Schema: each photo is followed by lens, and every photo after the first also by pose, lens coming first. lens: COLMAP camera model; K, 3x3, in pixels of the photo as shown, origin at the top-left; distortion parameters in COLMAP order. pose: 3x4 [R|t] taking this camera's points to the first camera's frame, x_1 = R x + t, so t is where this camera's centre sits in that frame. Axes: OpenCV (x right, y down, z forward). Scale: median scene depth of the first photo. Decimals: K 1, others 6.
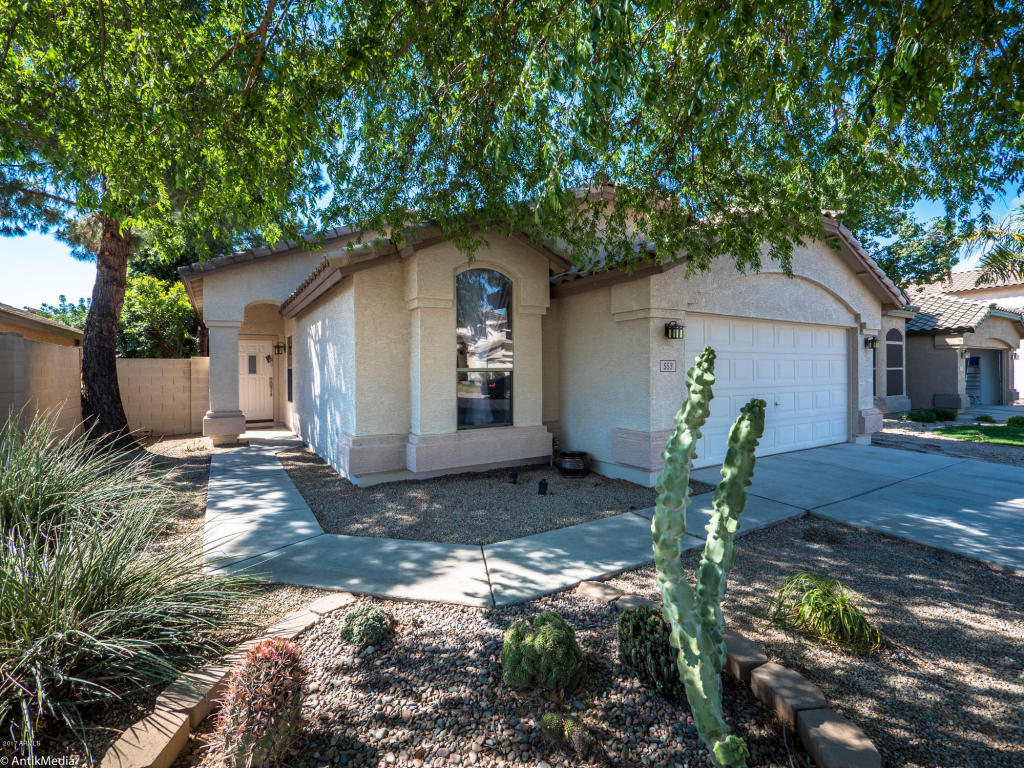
lens RADIAL K [[468.2, 0, 509.9], [0, 468.2, 378.6], [0, 0, 1]] dist [-0.000285, -0.000050]
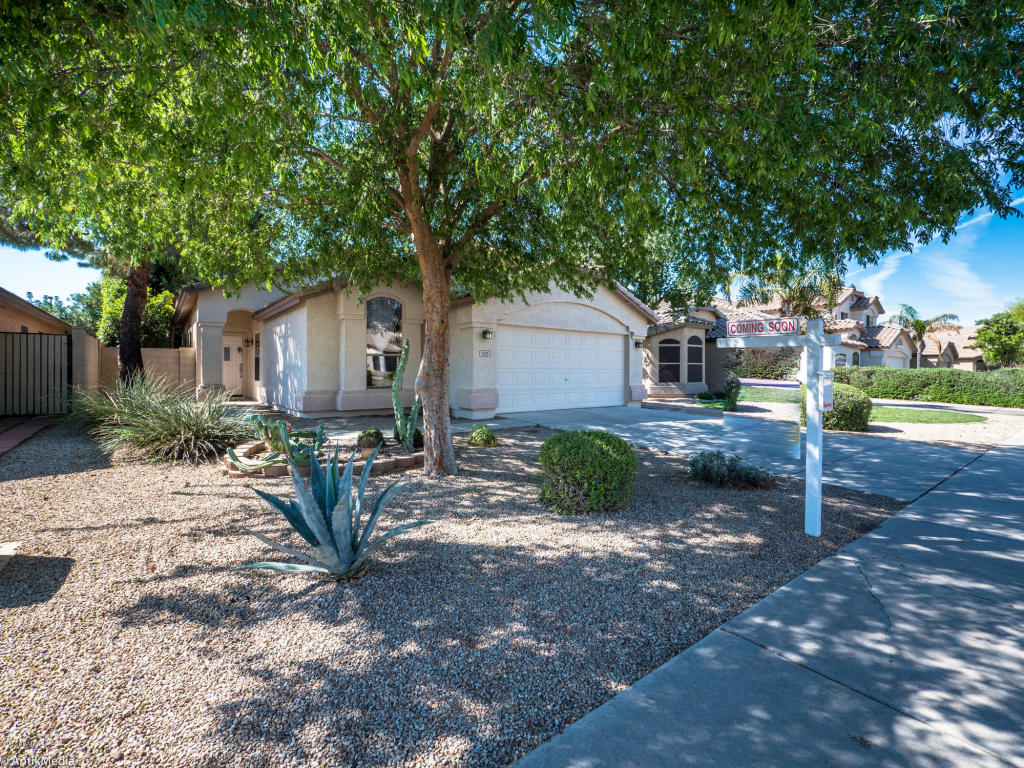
lens RADIAL K [[468.2, 0, 515.1], [0, 468.2, 380.4], [0, 0, 1]] dist [-0.000285, -0.000050]
pose [[0.994464, 0.008541, 0.104728, 0.200936], [-0.008484, 0.999964, -0.000987, 0.059567], [-0.104733, 0.000093, 0.994500, -0.631075]]
